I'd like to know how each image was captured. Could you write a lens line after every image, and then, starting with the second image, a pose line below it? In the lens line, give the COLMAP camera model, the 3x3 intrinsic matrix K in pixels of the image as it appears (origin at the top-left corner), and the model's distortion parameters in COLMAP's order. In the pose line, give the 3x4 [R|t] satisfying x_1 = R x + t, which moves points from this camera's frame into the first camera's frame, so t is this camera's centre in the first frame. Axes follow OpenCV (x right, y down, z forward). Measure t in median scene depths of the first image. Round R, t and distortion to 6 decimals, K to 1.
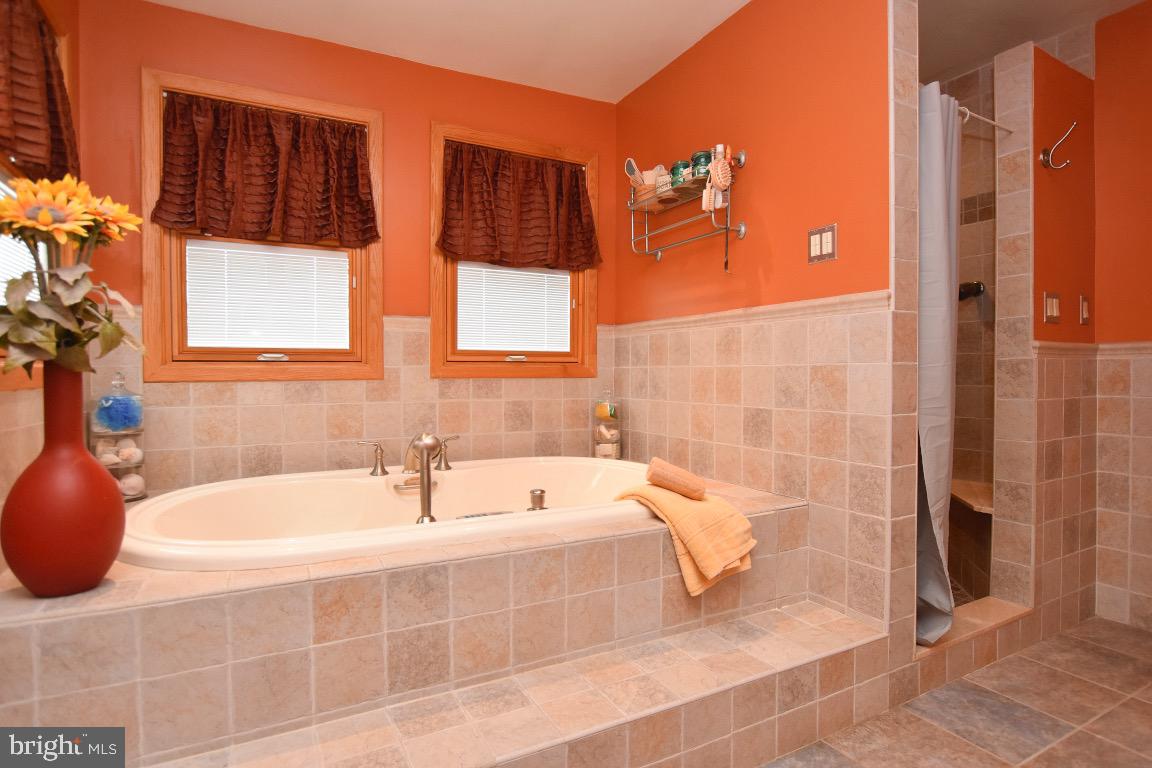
lens RADIAL K [[603.0, 0, 576.0], [0, 603.0, 384.0], [0, 0, 1]] dist [-0.029120, -0.000061]
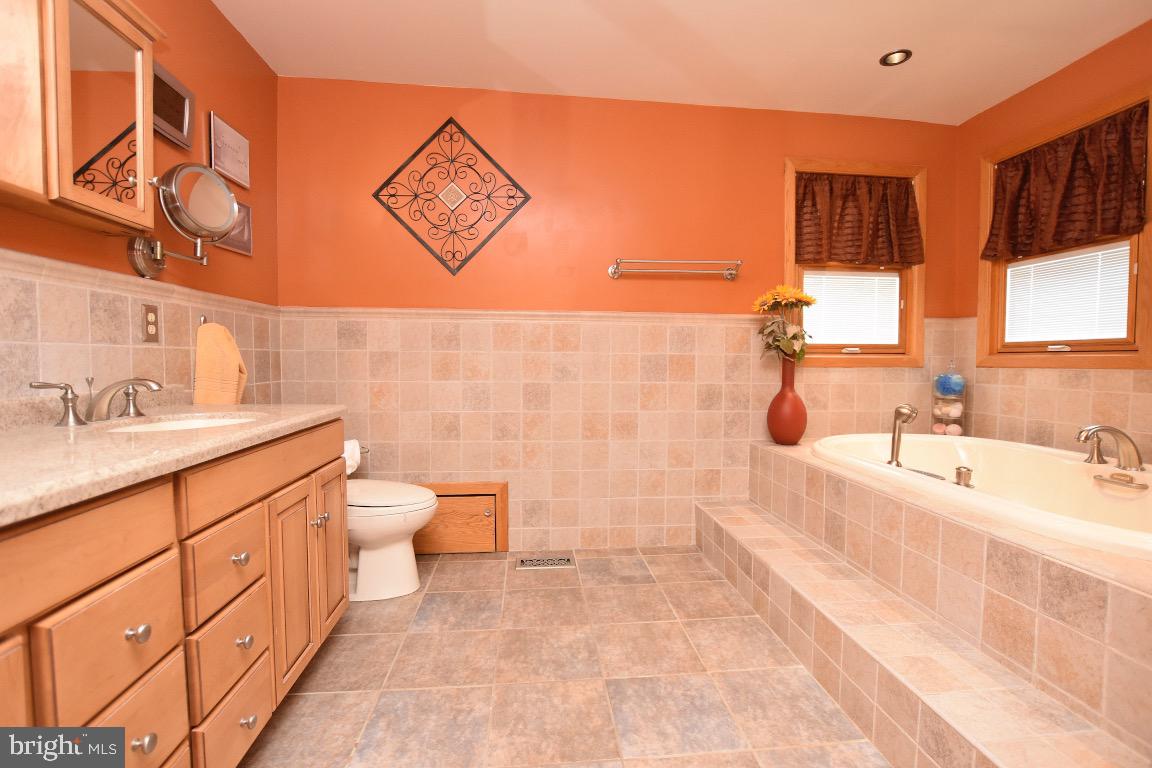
lens RADIAL K [[512.9, 0, 569.6], [0, 512.9, 385.4], [0, 0, 1]] dist [-0.027798, 0.000769]
pose [[-0.399963, 0.047703, -0.915289, 0.774089], [-0.020913, 0.997910, 0.061147, -0.011546], [0.916293, 0.043598, -0.398129, 0.510038]]
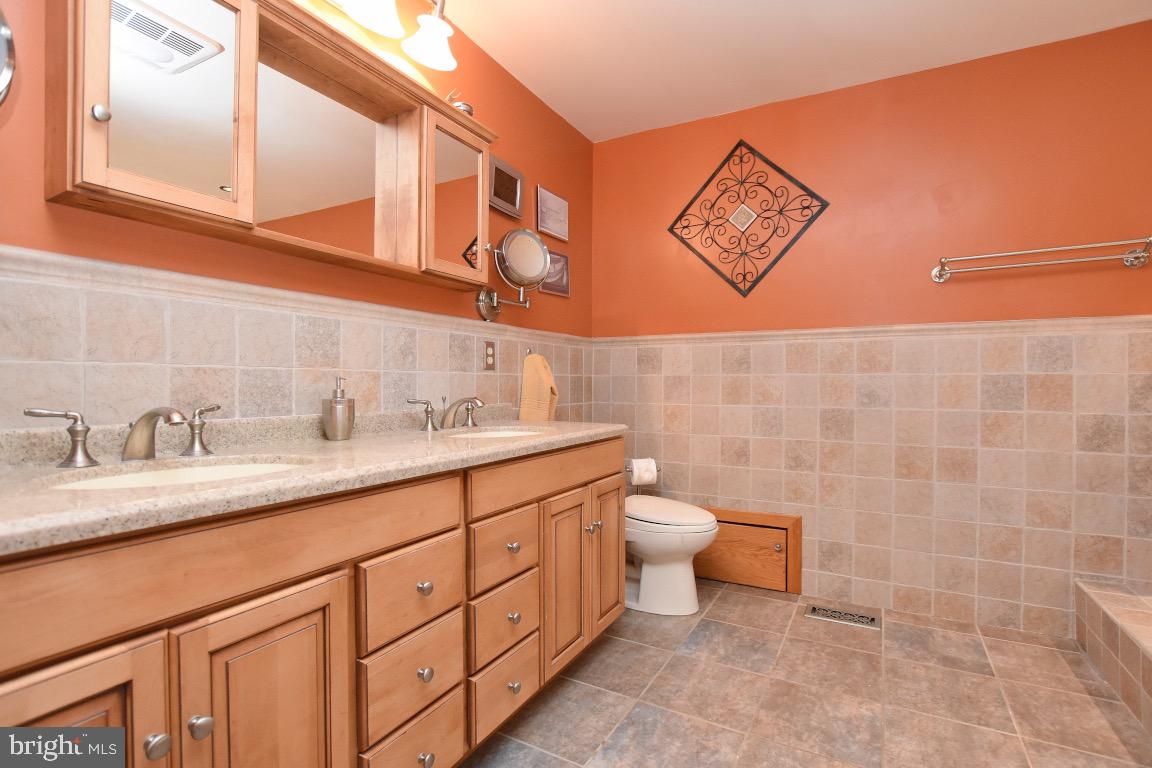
lens RADIAL K [[513.7, 0, 582.9], [0, 513.7, 385.5], [0, 0, 1]] dist [-0.036403, 0.007564]
pose [[-0.844433, 0.005964, -0.535628, 0.713131], [-0.006306, 0.999758, 0.021073, -0.009235], [0.535624, 0.021173, -0.844191, 0.573422]]
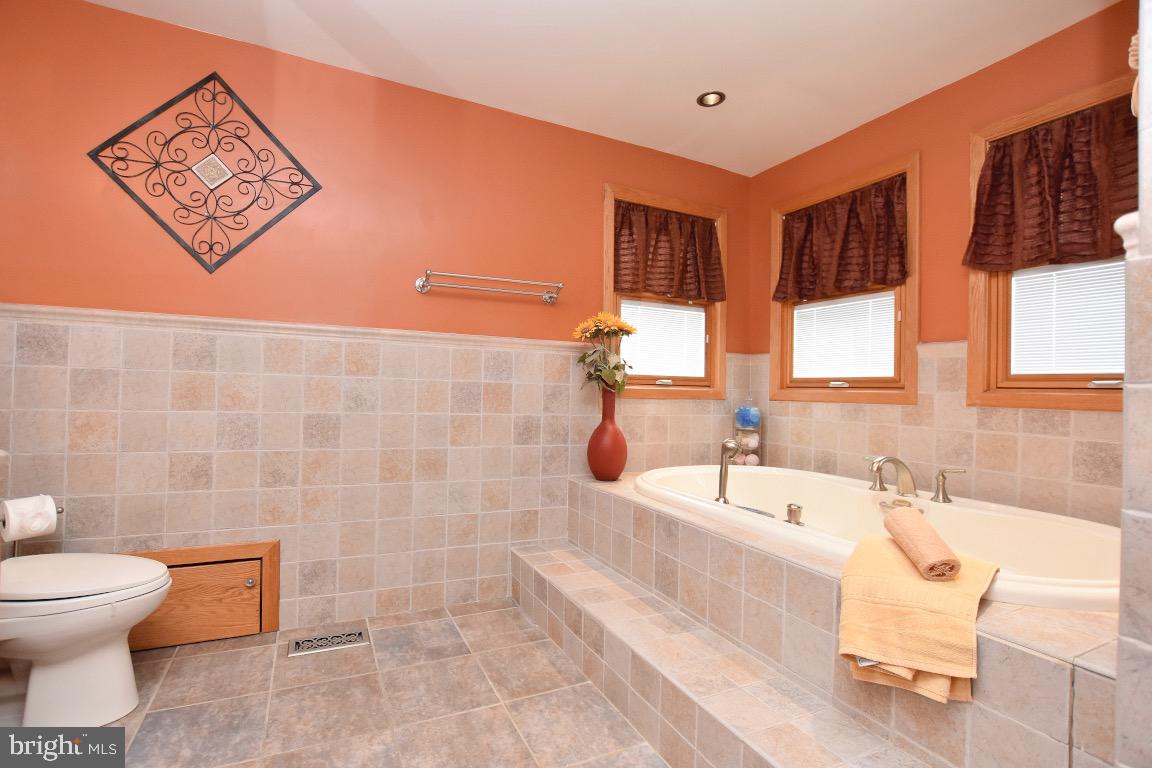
lens RADIAL K [[525.4, 0, 549.0], [0, 525.4, 386.7], [0, 0, 1]] dist [-0.027680, 0.001077]
pose [[-0.067433, -0.003521, -0.997718, 0.655640], [-0.043642, 0.999047, -0.000576, -0.011598], [0.996769, 0.043504, -0.067523, 0.449413]]
